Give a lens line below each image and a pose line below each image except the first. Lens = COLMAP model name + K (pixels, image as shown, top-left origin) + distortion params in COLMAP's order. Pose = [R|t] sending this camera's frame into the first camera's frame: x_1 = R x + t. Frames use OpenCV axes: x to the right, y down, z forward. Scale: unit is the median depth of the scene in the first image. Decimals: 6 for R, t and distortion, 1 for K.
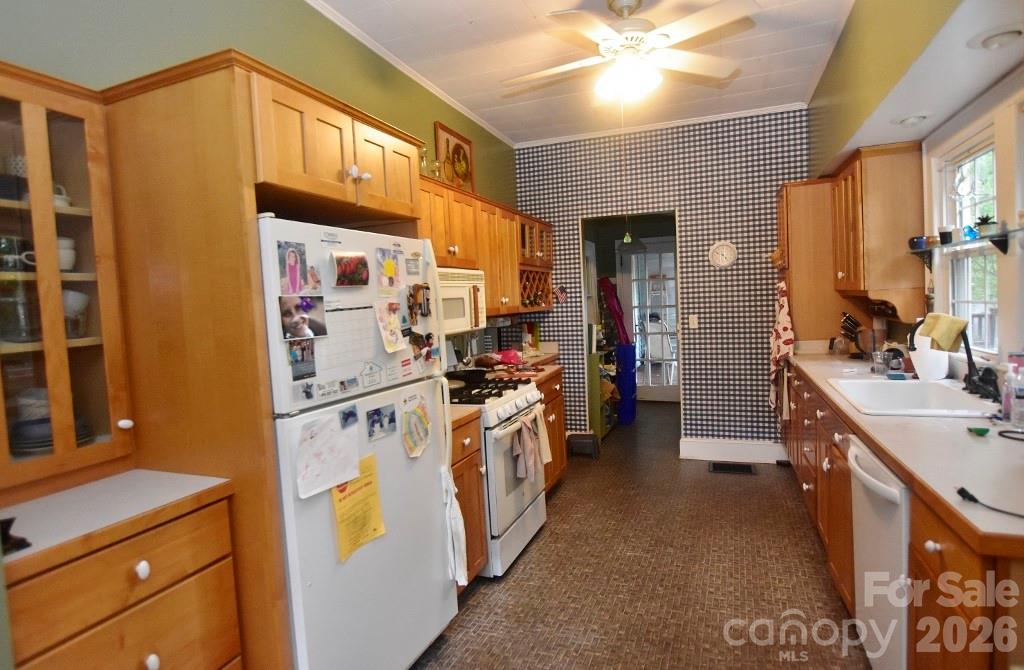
lens RADIAL K [[537.4, 0, 511.2], [0, 537.4, 331.3], [0, 0, 1]] dist [0.001673, 0.000138]
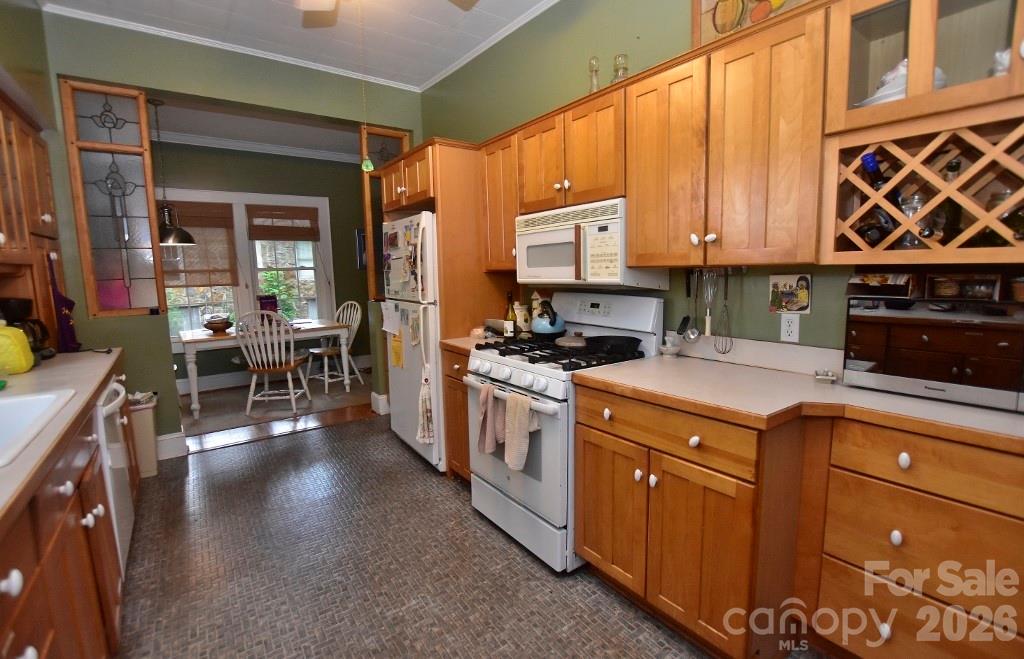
lens RADIAL K [[463.0, 0, 512.6], [0, 463.0, 324.3], [0, 0, 1]] dist [-0.003841, -0.000169]
pose [[-0.531780, 0.172285, -0.829173, 0.670630], [0.006723, 0.979917, 0.199294, -0.097307], [0.846856, 0.100406, -0.522259, 1.554237]]
